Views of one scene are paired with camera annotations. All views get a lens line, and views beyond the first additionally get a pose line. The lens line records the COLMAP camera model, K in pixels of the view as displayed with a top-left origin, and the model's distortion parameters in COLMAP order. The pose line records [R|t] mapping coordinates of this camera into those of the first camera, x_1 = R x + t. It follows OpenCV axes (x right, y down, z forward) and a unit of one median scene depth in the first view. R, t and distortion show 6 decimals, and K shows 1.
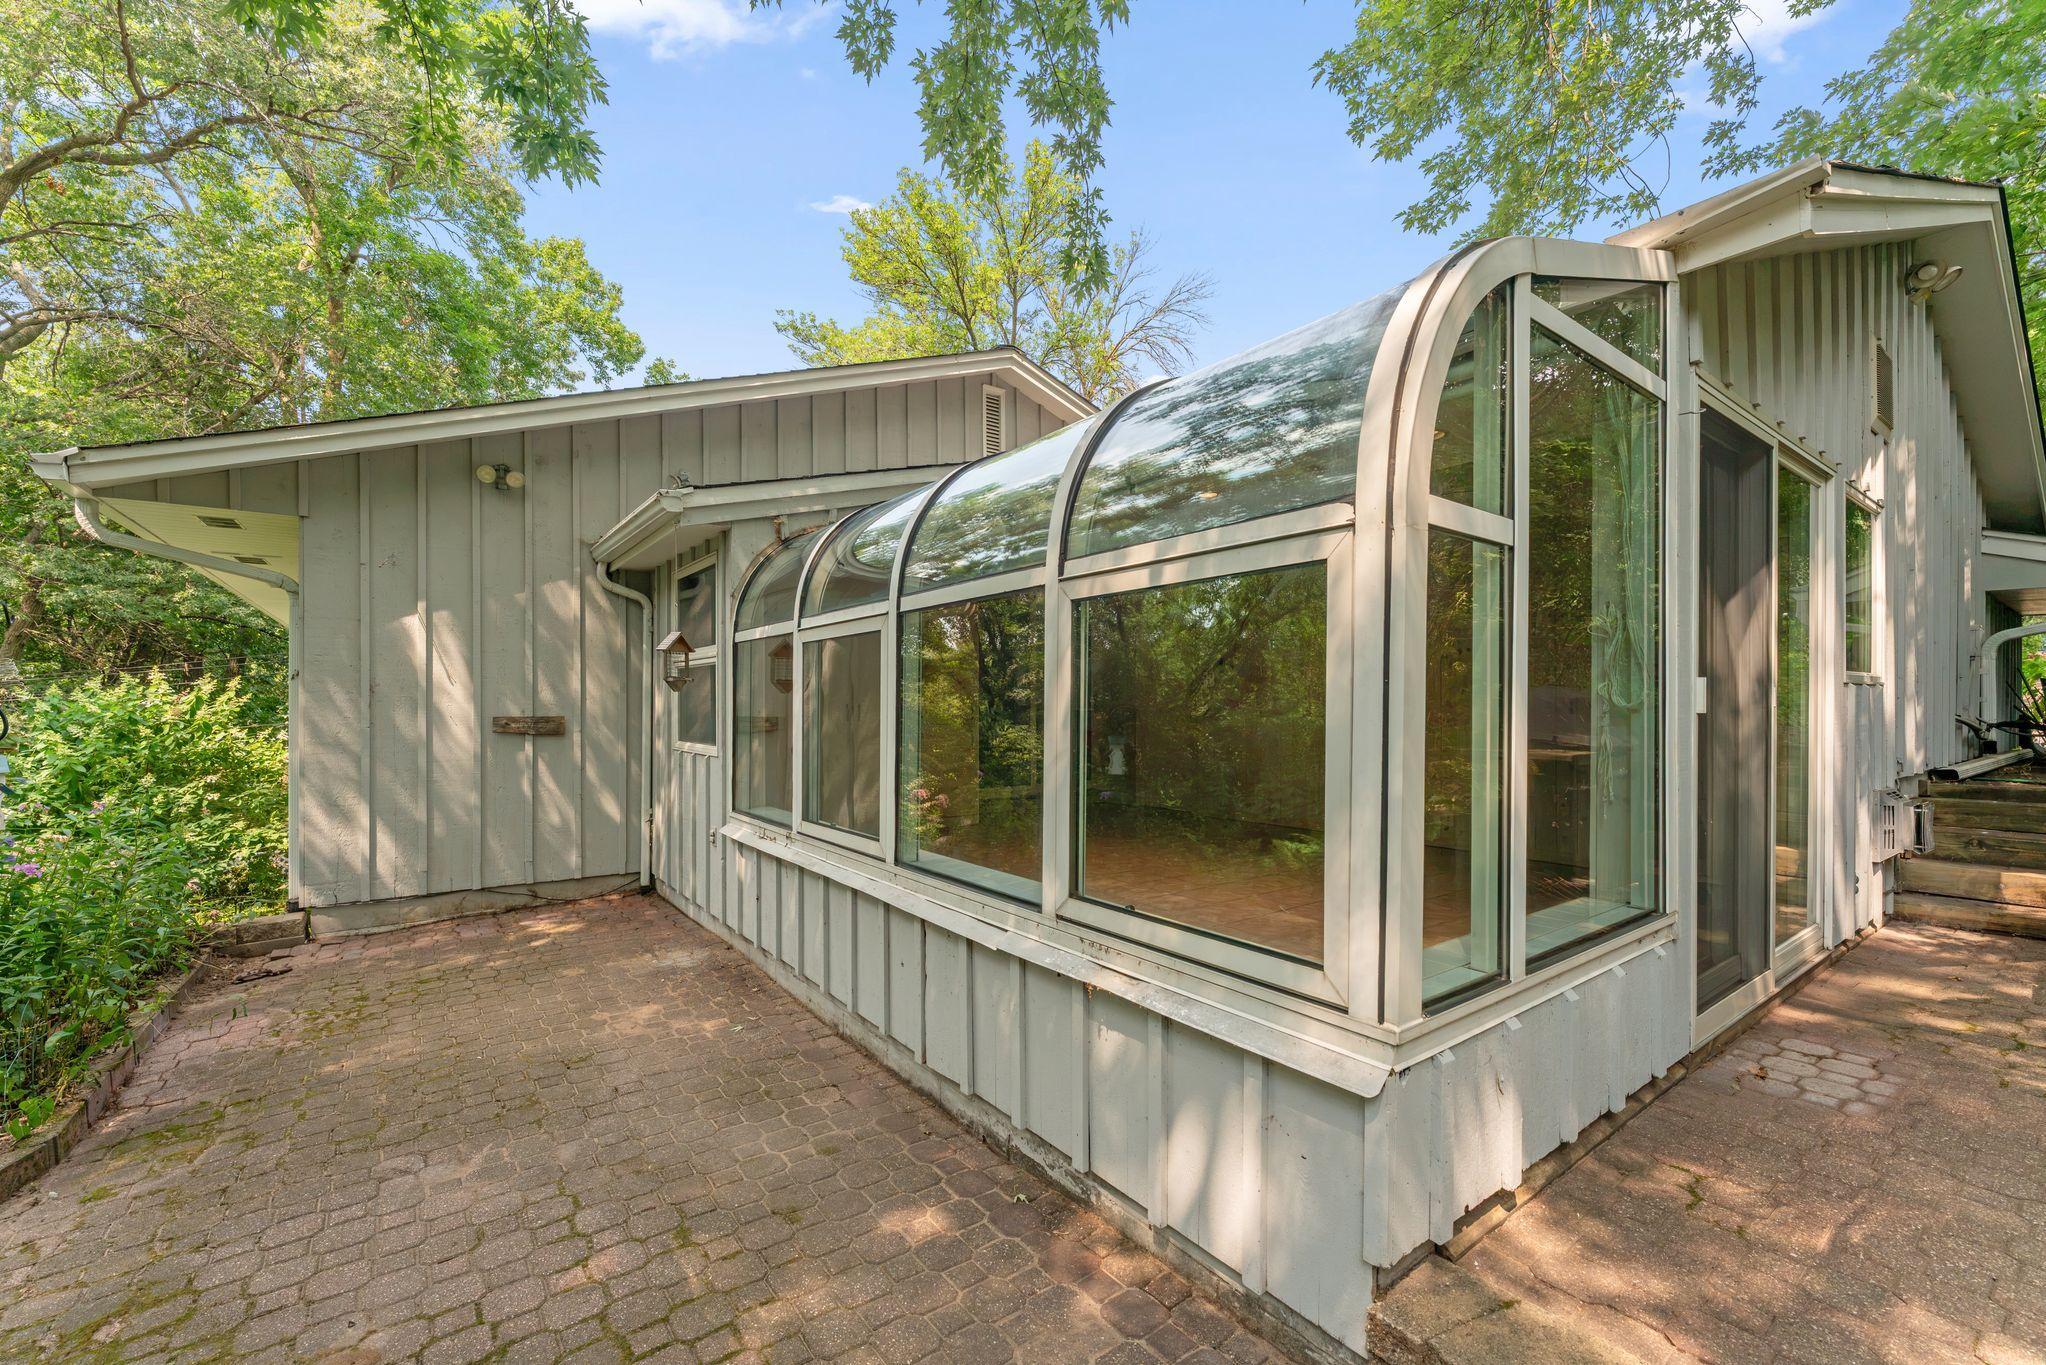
lens RADIAL K [[846.9, 0, 1024.4], [0, 846.9, 707.6], [0, 0, 1]] dist [0.000034, -0.000048]
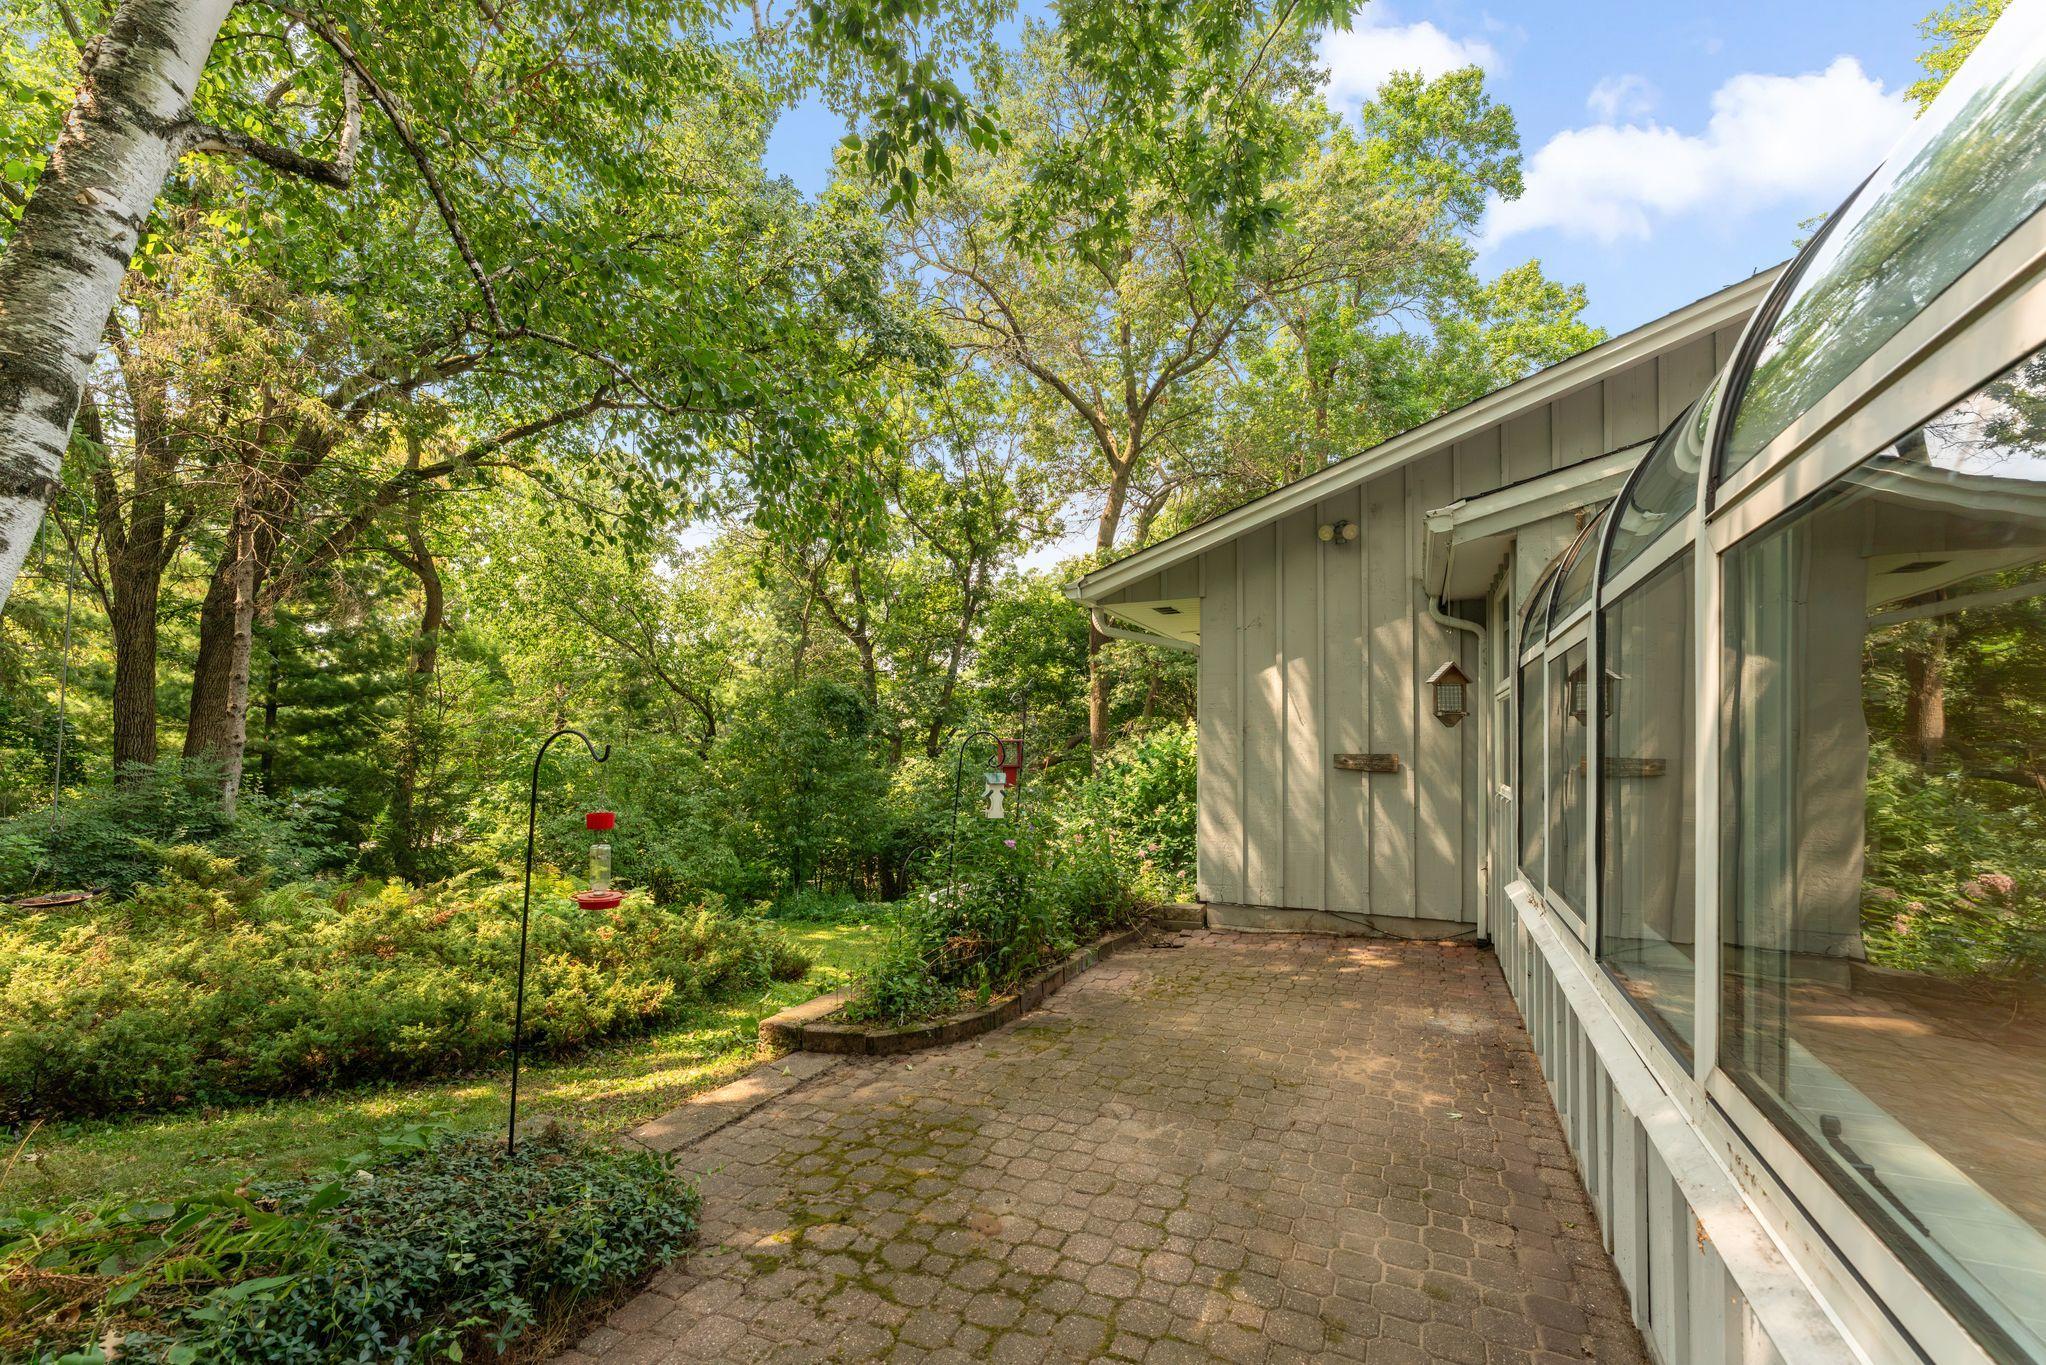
lens RADIAL K [[852.1, 0, 1021.8], [0, 852.1, 734.3], [0, 0, 1]] dist [-0.000234, -0.000100]
pose [[0.481767, -0.011078, -0.876229, 0.149297], [-0.002833, 0.999895, -0.014200, 0.002502], [0.876295, 0.009324, 0.481685, 0.132099]]
